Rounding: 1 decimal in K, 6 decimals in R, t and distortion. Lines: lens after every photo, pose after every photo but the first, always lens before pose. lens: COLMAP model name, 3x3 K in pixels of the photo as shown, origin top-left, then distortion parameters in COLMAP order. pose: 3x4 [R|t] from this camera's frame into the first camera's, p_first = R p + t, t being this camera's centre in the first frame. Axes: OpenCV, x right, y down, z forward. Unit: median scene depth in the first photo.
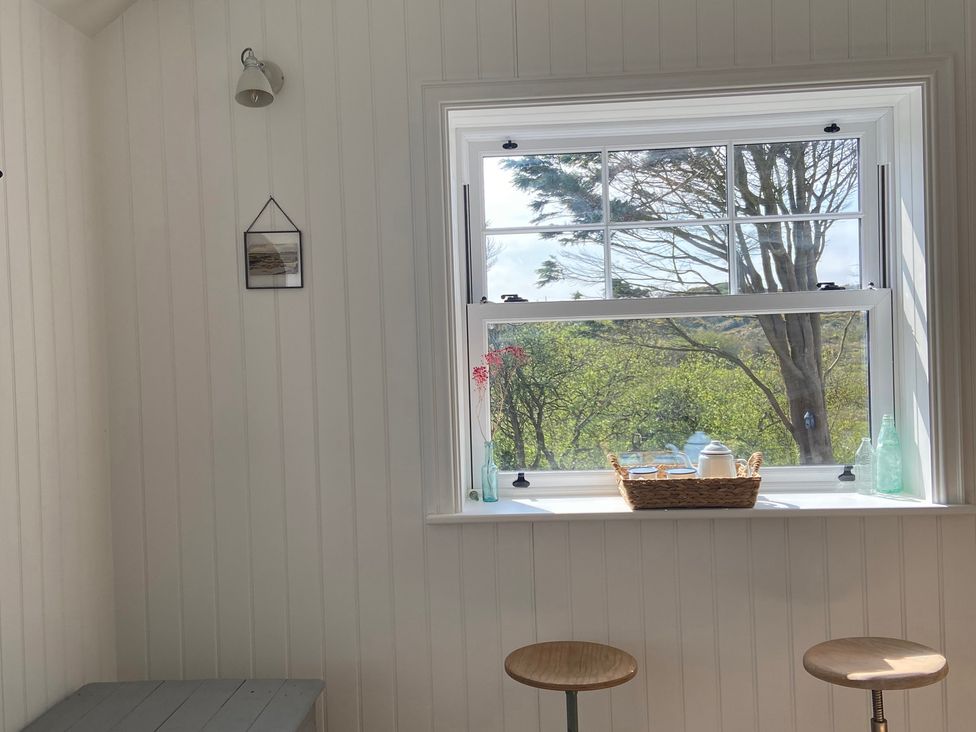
lens RADIAL K [[965.6, 0, 488.0], [0, 965.6, 366.0], [0, 0, 1]] dist [0.076210, 0.005301]
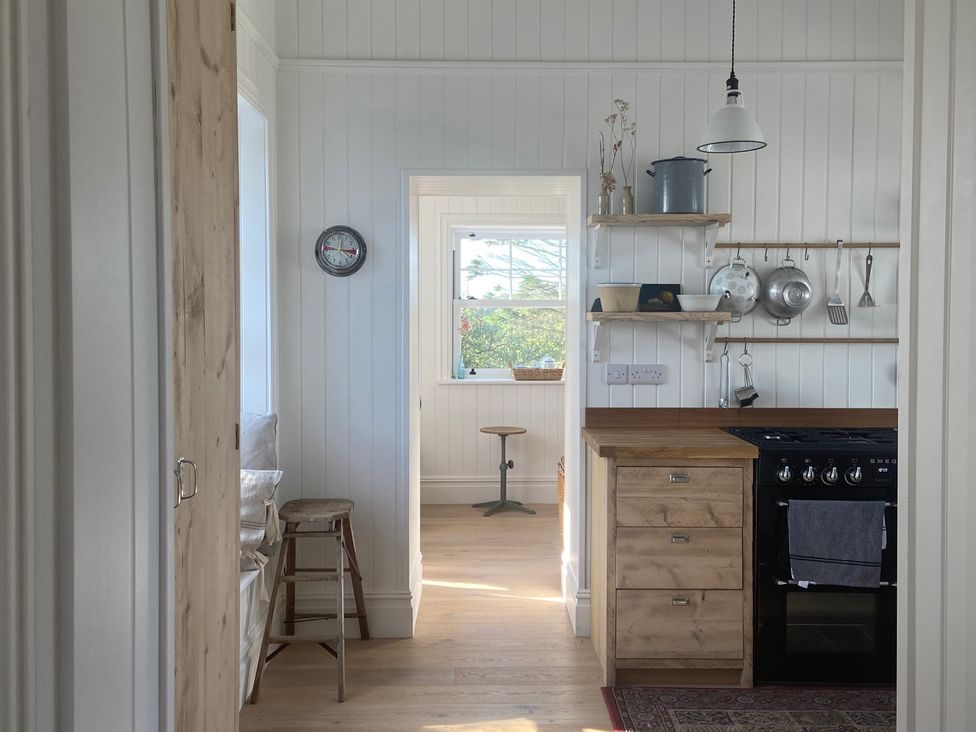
lens RADIAL K [[965.6, 0, 488.0], [0, 965.6, 366.0], [0, 0, 1]] dist [0.076210, 0.005301]
pose [[0.995954, 0.030891, 0.084391, -0.022266], [-0.032077, 0.999404, 0.012724, 0.011662], [-0.083948, -0.015379, 0.996351, -0.239963]]
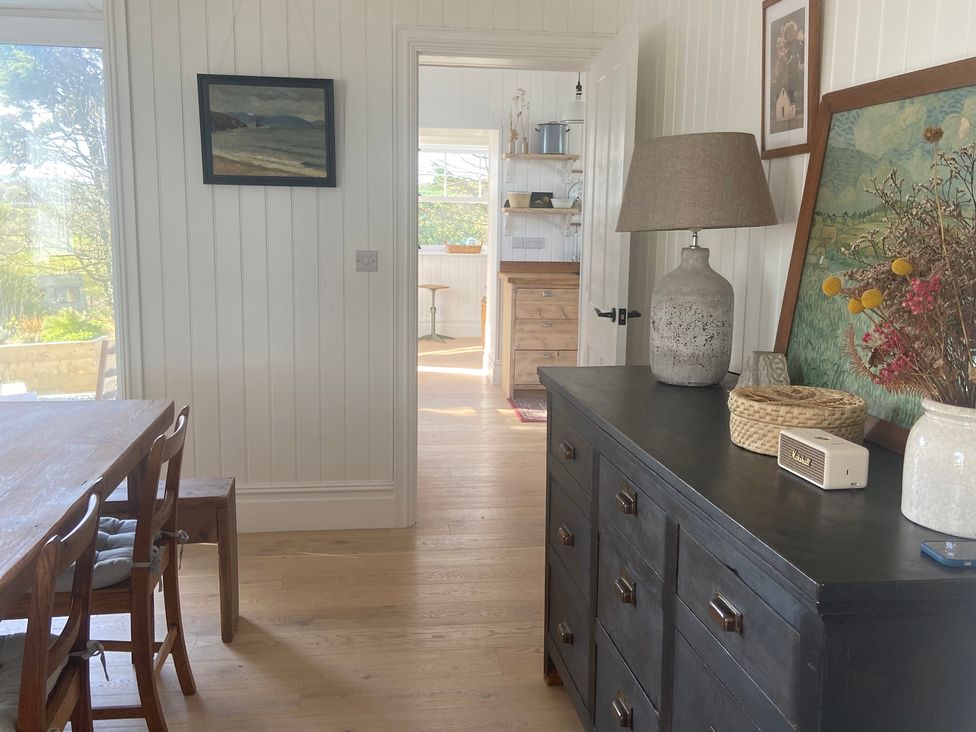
lens RADIAL K [[965.6, 0, 488.0], [0, 965.6, 366.0], [0, 0, 1]] dist [0.076210, 0.005301]
pose [[0.982300, 0.021499, 0.186076, -0.060555], [-0.044433, 0.991782, 0.119976, 0.018787], [-0.181968, -0.126120, 0.975183, -0.421374]]
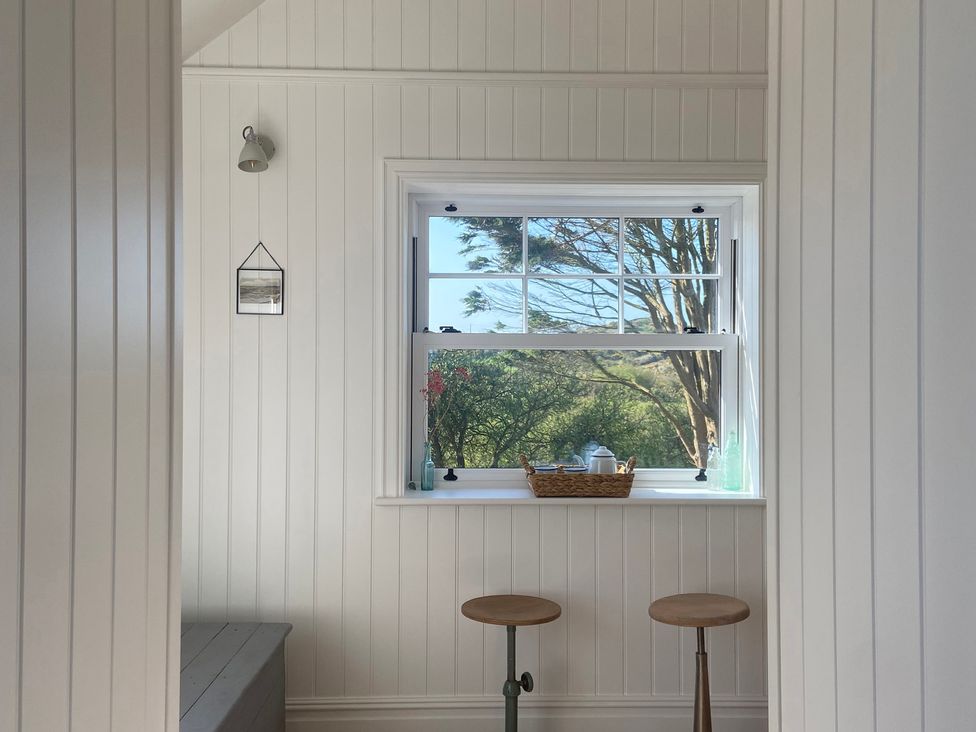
lens RADIAL K [[965.6, 0, 488.0], [0, 965.6, 366.0], [0, 0, 1]] dist [0.076210, 0.005301]
pose [[0.996129, 0.037156, 0.079663, -0.003647], [-0.034956, 0.998973, -0.028837, 0.001931], [-0.080652, 0.025941, 0.996405, -0.041645]]
